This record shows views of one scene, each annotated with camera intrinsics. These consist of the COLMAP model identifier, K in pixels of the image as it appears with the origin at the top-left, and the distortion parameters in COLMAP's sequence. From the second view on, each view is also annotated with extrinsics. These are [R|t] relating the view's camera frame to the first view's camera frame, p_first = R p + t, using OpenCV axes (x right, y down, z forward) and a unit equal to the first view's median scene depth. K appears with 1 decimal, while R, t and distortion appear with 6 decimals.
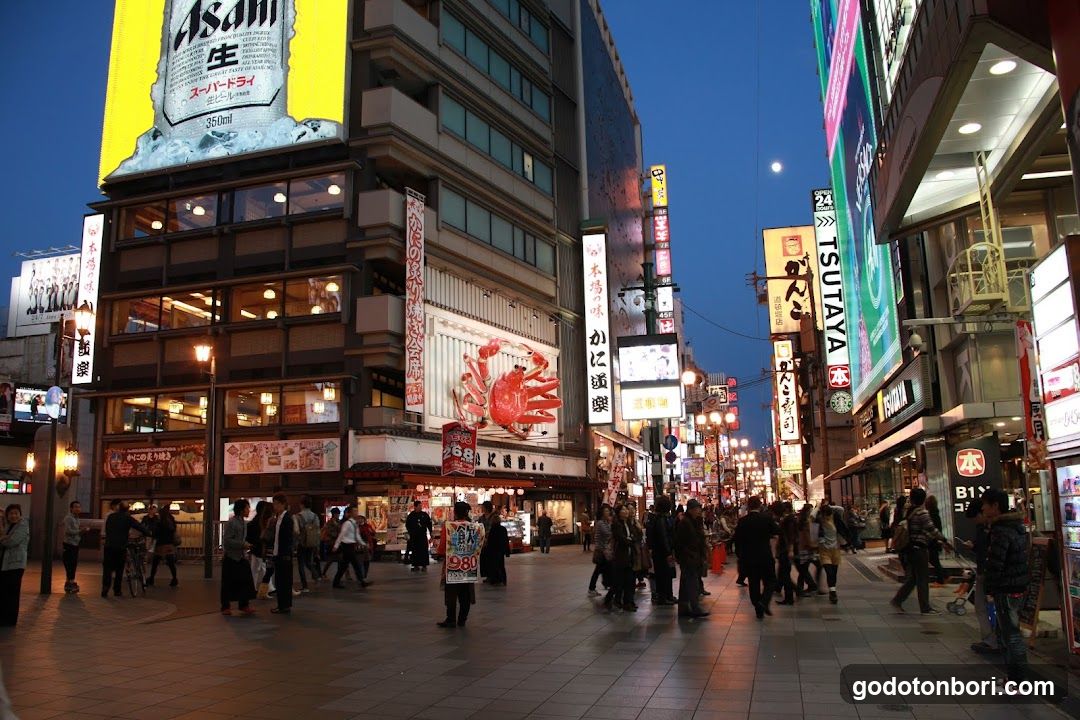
lens RADIAL K [[765.1, 0, 540.0], [0, 765.1, 360.0], [0, 0, 1]] dist [-0.068671, -0.000041]
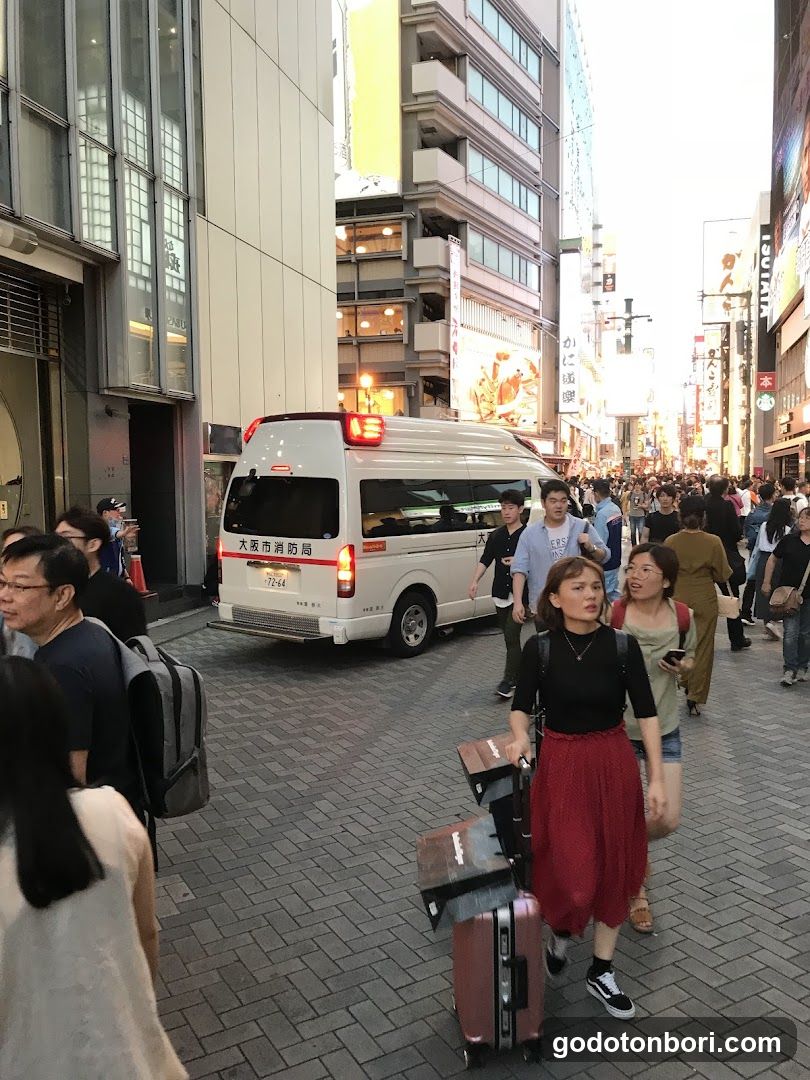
lens RADIAL K [[916.2, 0, 405.0], [0, 916.2, 540.0], [0, 0, 1]] dist [0.057368, -0.064927]
pose [[0.999661, -0.002885, 0.025878, -0.276847], [-0.003733, 0.967699, 0.252082, -0.113026], [-0.025769, -0.252093, 0.967360, -0.612370]]
